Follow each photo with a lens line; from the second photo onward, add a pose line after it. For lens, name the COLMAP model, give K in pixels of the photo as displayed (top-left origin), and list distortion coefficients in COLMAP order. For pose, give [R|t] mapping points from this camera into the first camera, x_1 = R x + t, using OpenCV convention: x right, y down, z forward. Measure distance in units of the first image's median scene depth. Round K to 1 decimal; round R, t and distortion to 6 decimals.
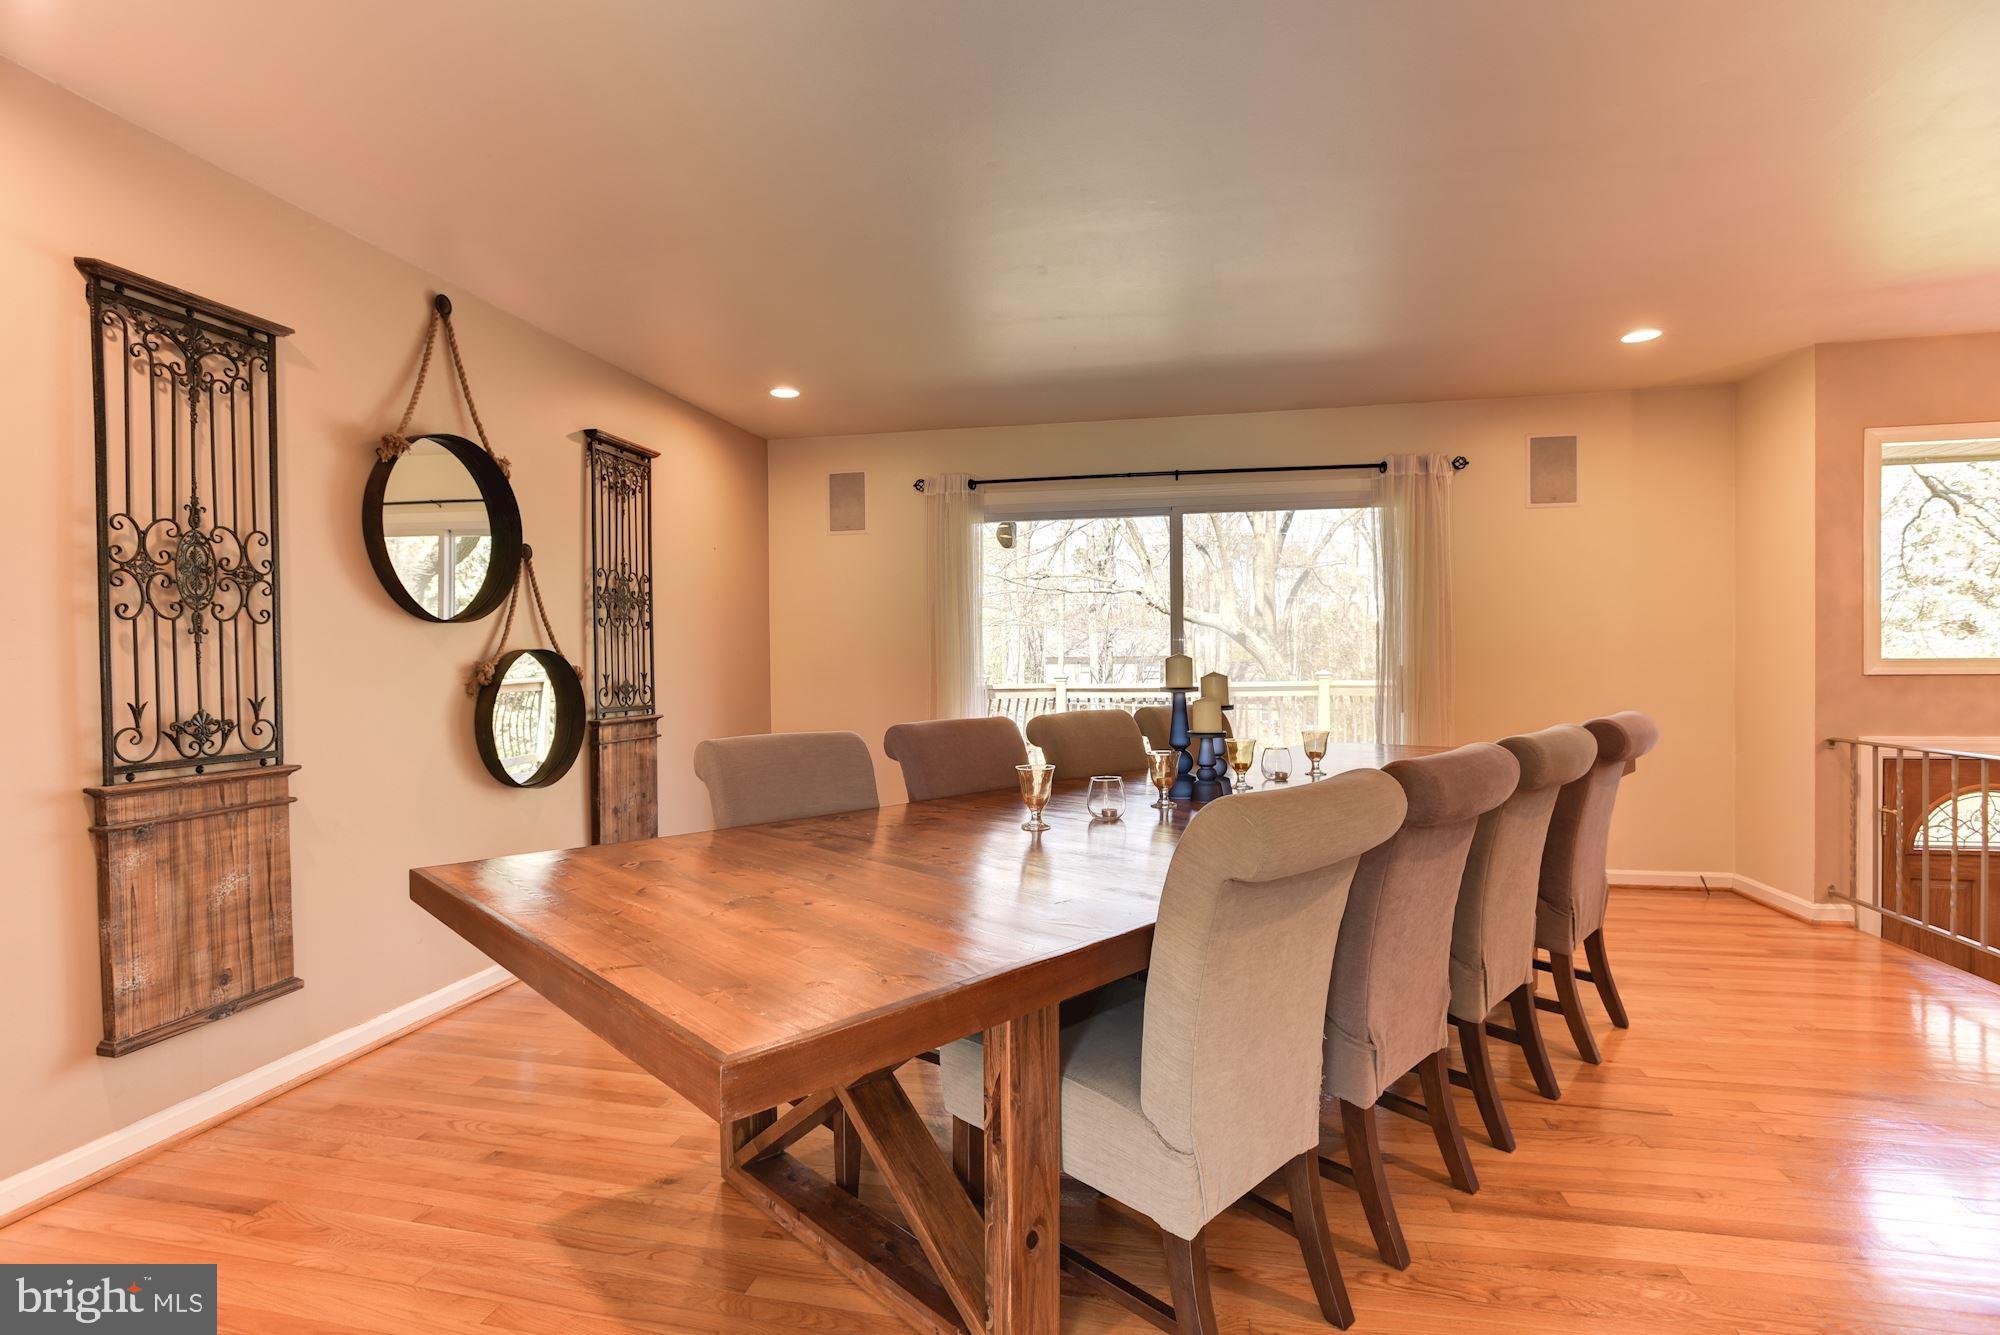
lens RADIAL K [[959.2, 0, 986.7], [0, 959.2, 675.0], [0, 0, 1]] dist [-0.030291, 0.010073]
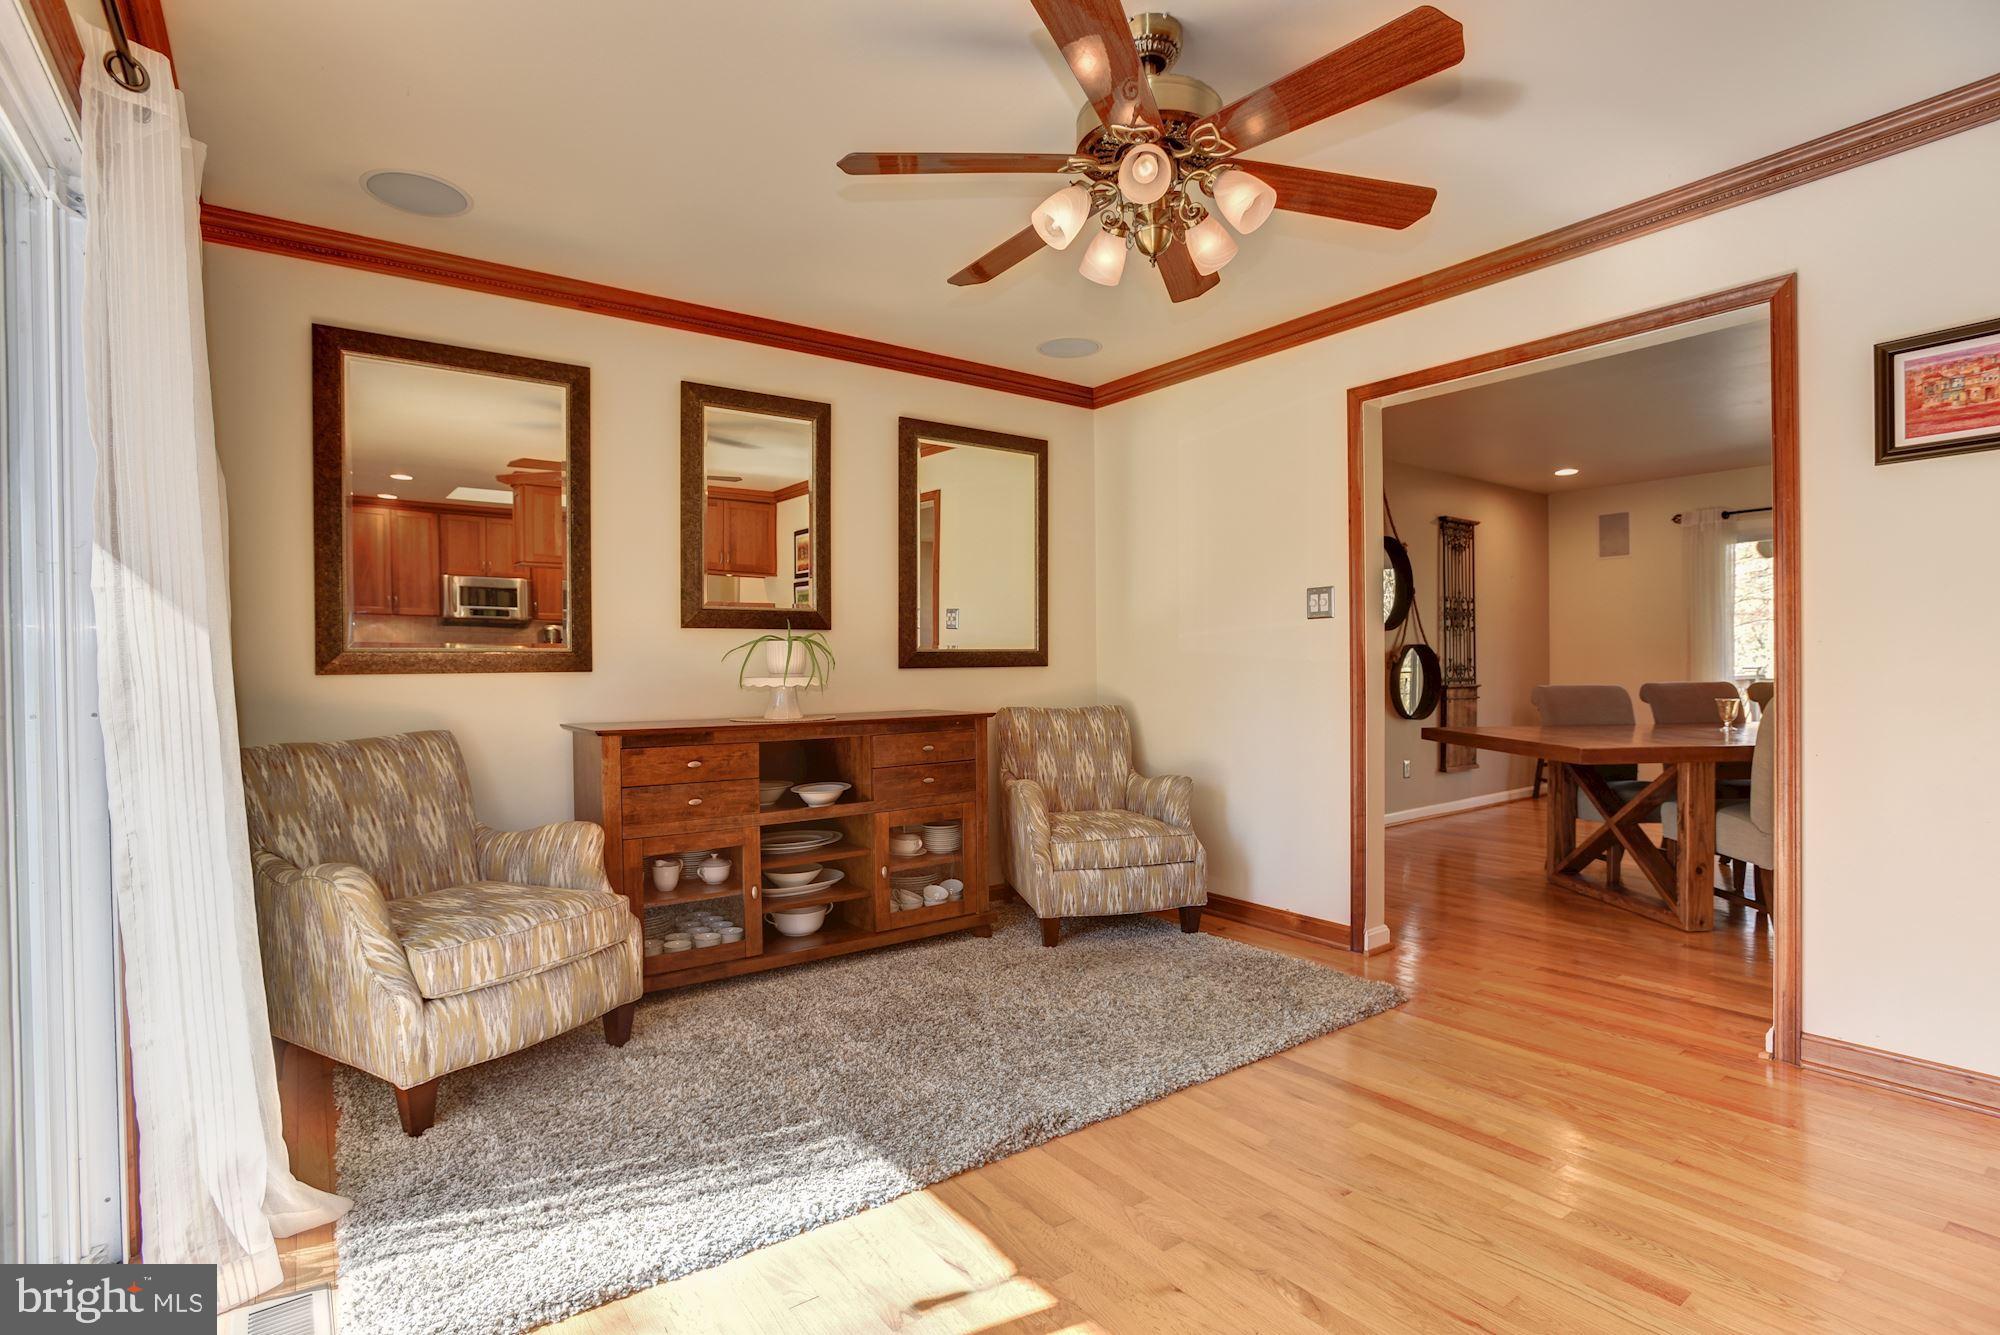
lens RADIAL K [[959.2, 0, 995.9], [0, 959.2, 681.8], [0, 0, 1]] dist [-0.030291, 0.010073]
pose [[0.755206, 0.012993, -0.655358, 0.145826], [-0.007321, 0.999908, 0.011388, 0.037726], [0.655446, -0.003802, 0.755232, -1.131090]]
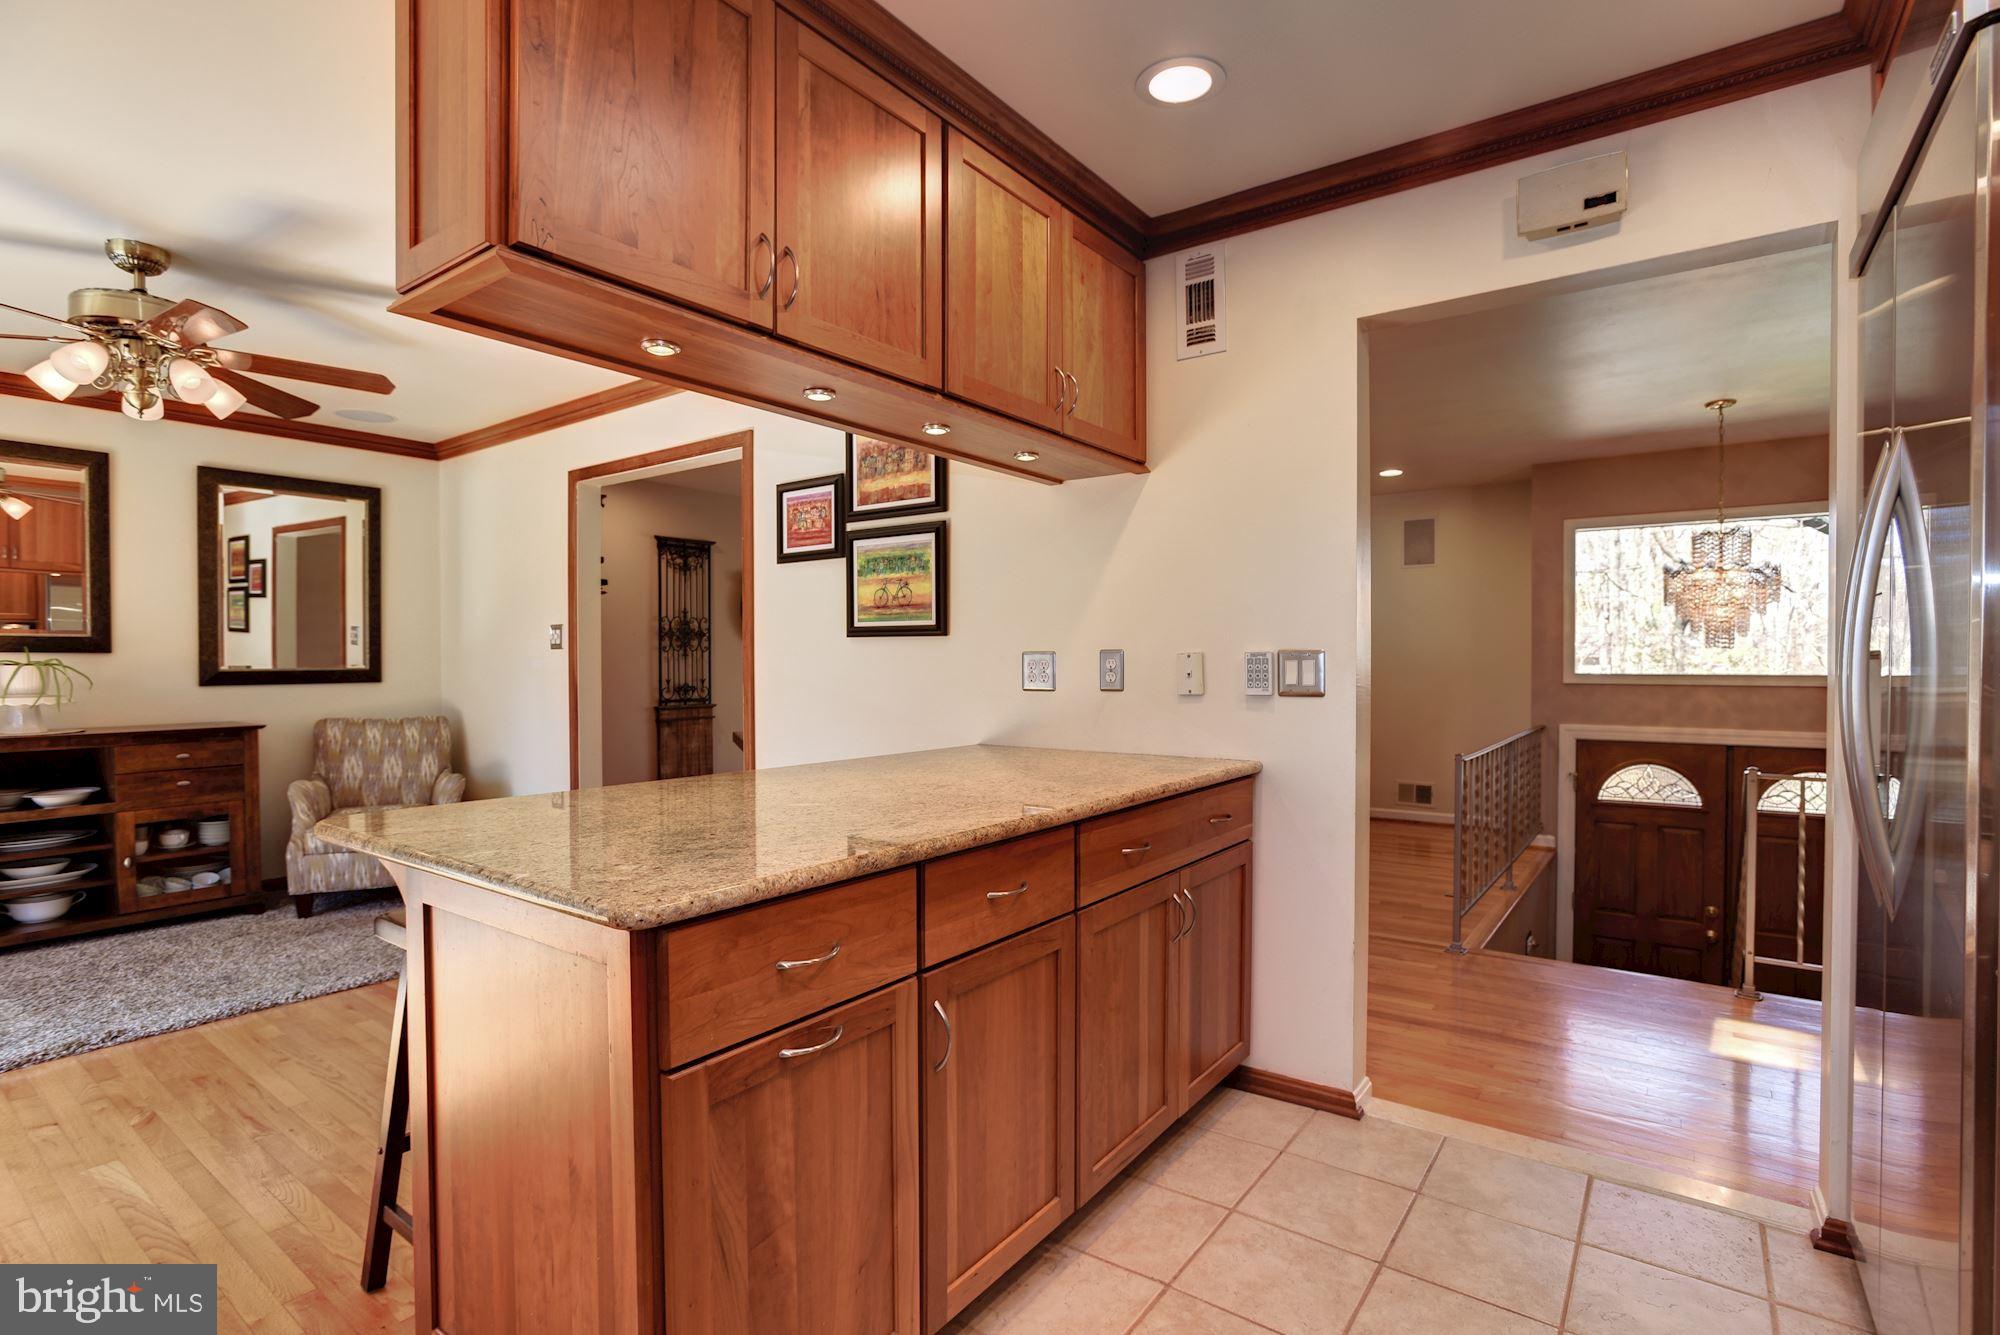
lens RADIAL K [[959.2, 0, 984.7], [0, 959.2, 671.2], [0, 0, 1]] dist [-0.030291, 0.010073]
pose [[0.908333, 0.013908, -0.418016, 1.000329], [-0.014559, 0.999893, 0.001633, -0.012316], [0.417994, 0.004602, 0.908438, -1.045902]]
